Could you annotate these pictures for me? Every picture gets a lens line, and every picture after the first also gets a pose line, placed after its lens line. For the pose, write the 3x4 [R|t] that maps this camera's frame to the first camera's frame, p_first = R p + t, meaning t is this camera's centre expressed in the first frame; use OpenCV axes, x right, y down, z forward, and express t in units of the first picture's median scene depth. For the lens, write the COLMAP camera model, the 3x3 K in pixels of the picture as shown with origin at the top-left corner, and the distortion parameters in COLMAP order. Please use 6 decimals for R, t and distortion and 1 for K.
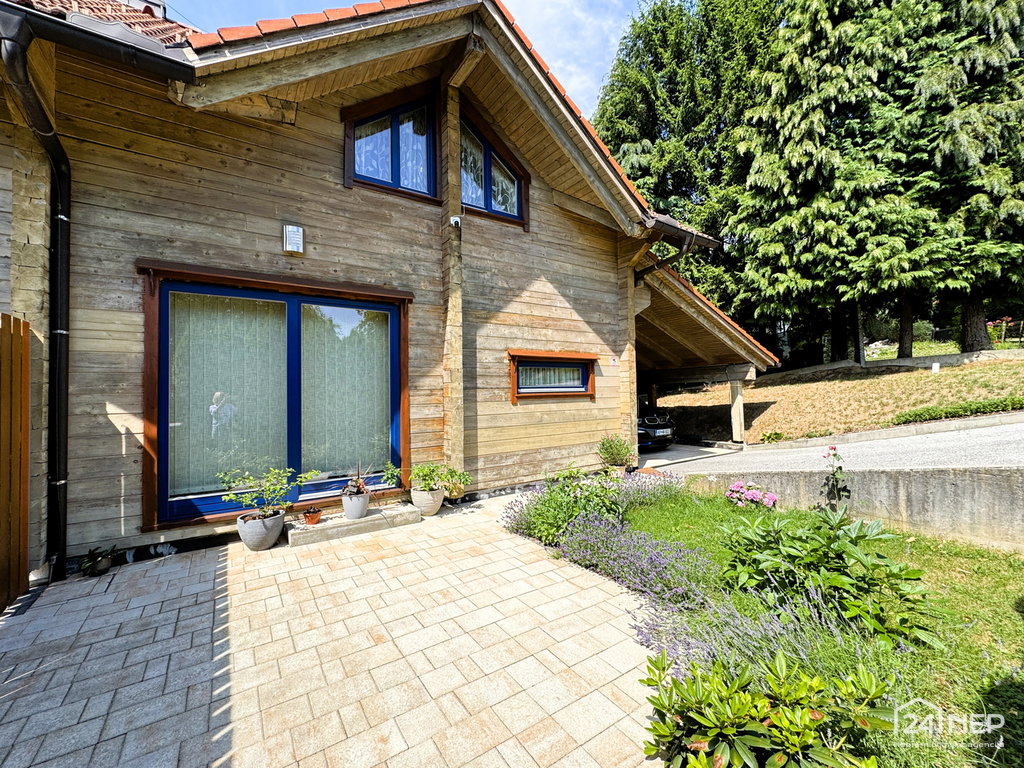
lens RADIAL K [[416.7, 0, 510.1], [0, 416.7, 384.7], [0, 0, 1]] dist [-0.003064, 0.000424]
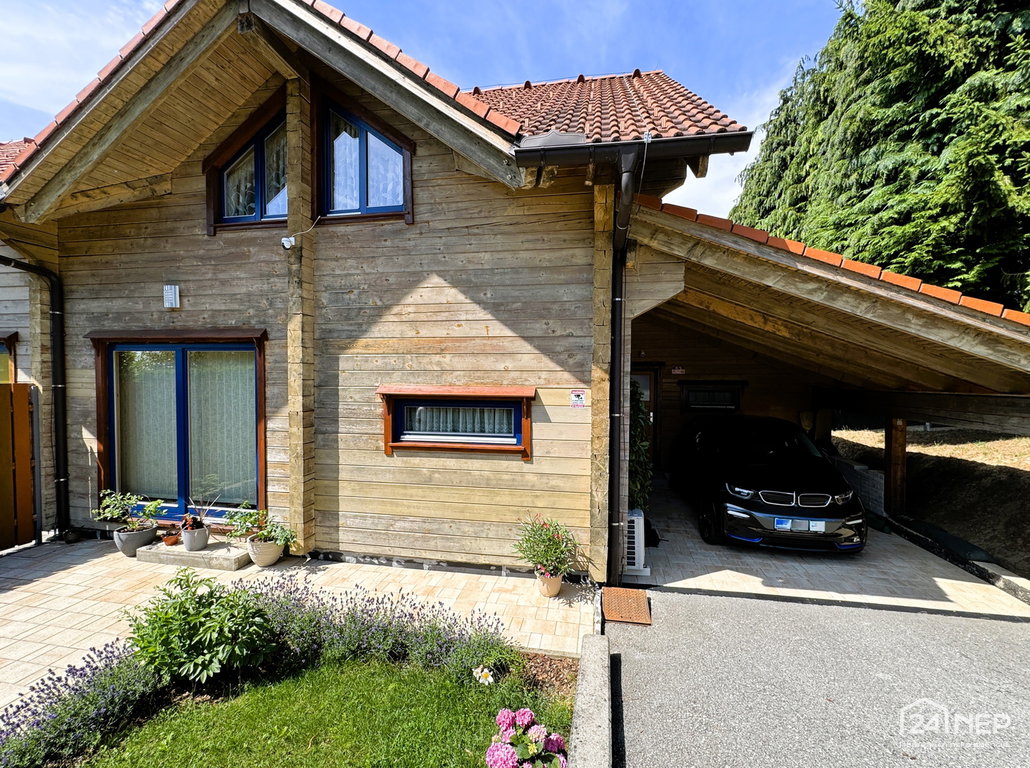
lens RADIAL K [[432.6, 0, 539.9], [0, 432.6, 391.2], [0, 0, 1]] dist [-0.001554, -0.000920]
pose [[0.718616, 0.047494, -0.693783, 0.796619], [-0.009265, 0.998230, 0.058739, -0.127143], [0.695345, -0.035783, 0.717784, 0.639131]]
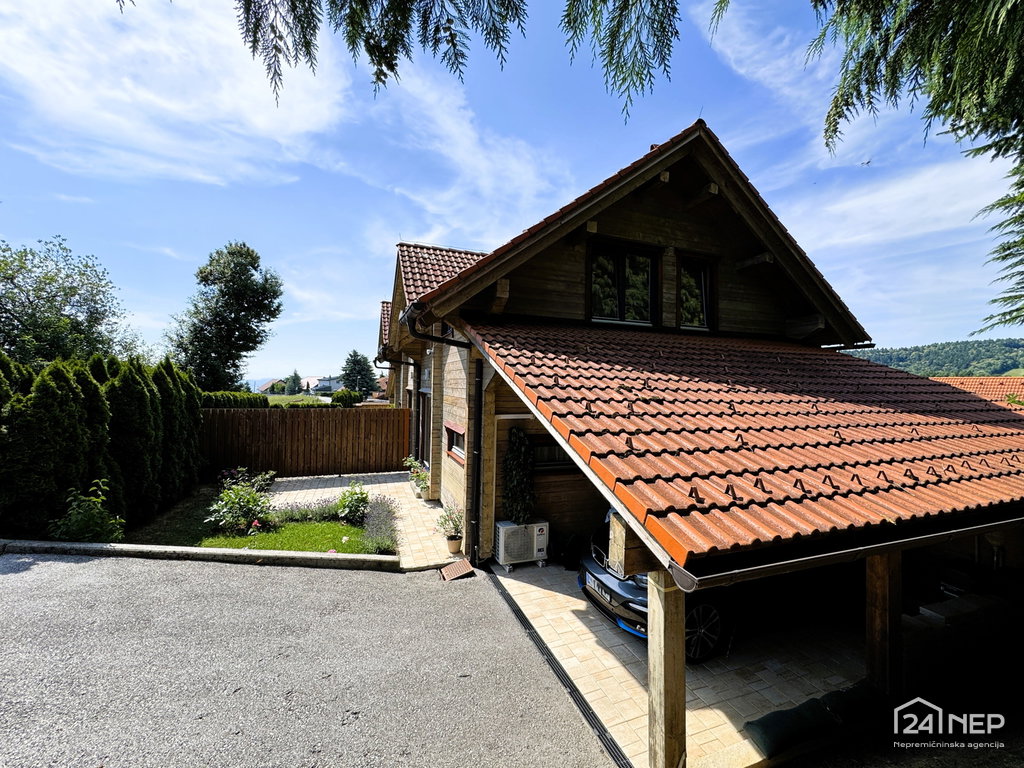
lens RADIAL K [[416.7, 0, 520.0], [0, 416.7, 387.1], [0, 0, 1]] dist [-0.003064, 0.000424]
pose [[-0.224775, 0.017182, -0.974259, 1.446136], [-0.002203, 0.999833, 0.018142, -0.239194], [0.974408, 0.006224, -0.224699, 1.633209]]
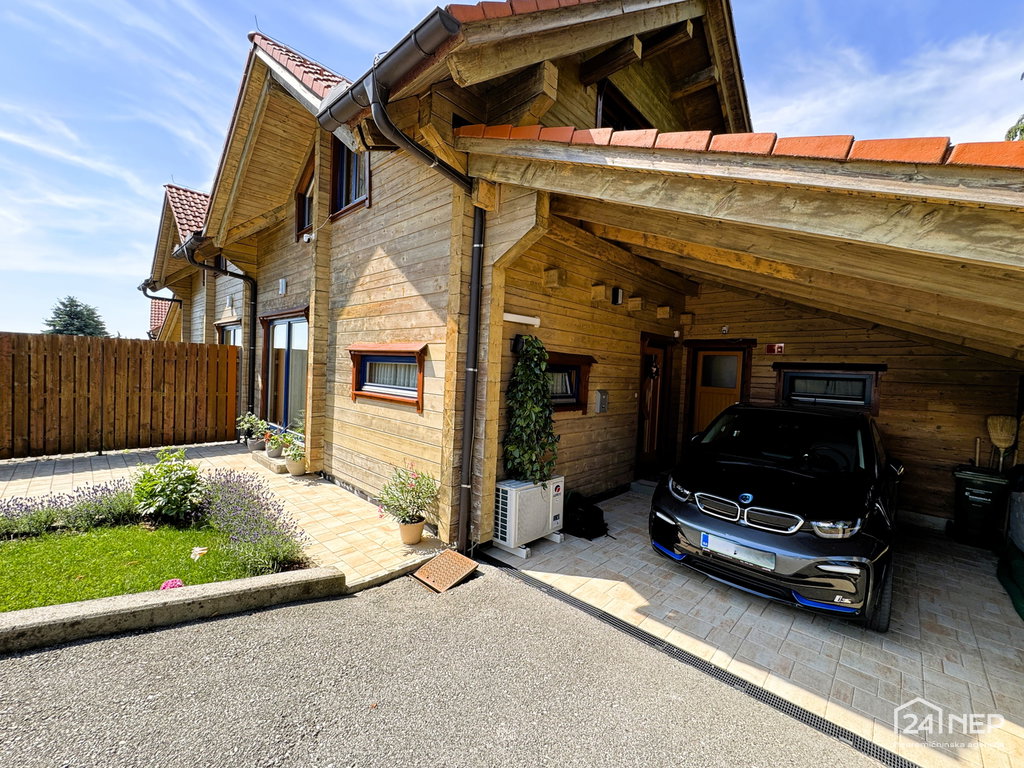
lens RADIAL K [[416.7, 0, 522.2], [0, 416.7, 383.3], [0, 0, 1]] dist [-0.003064, 0.000424]
pose [[0.224261, 0.062261, -0.972538, 1.051169], [-0.032480, 0.997880, 0.056394, -0.062139], [0.973988, 0.018942, 0.225807, 1.195572]]
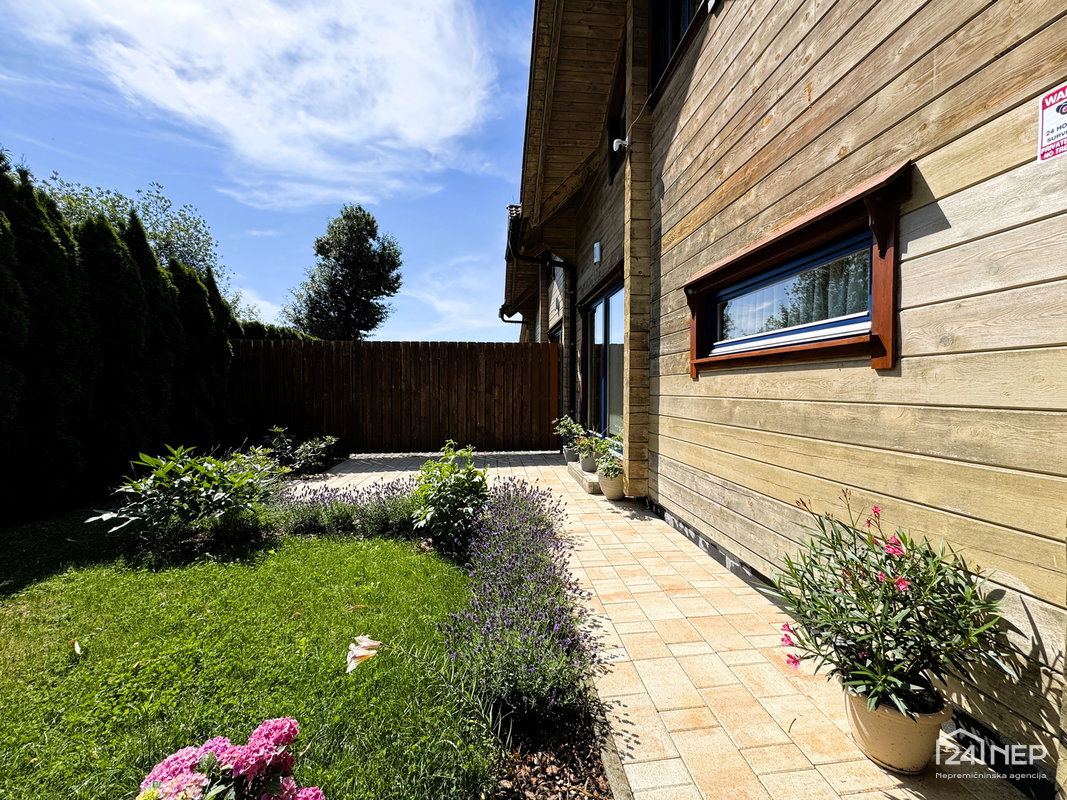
lens RADIAL K [[434.2, 0, 526.6], [0, 434.2, 400.8], [0, 0, 1]] dist [-0.003064, 0.000424]
pose [[-0.488146, 0.045794, -0.871560, 0.615865], [0.027082, 0.998936, 0.037318, 0.049560], [0.872342, -0.005387, -0.488867, 1.117561]]
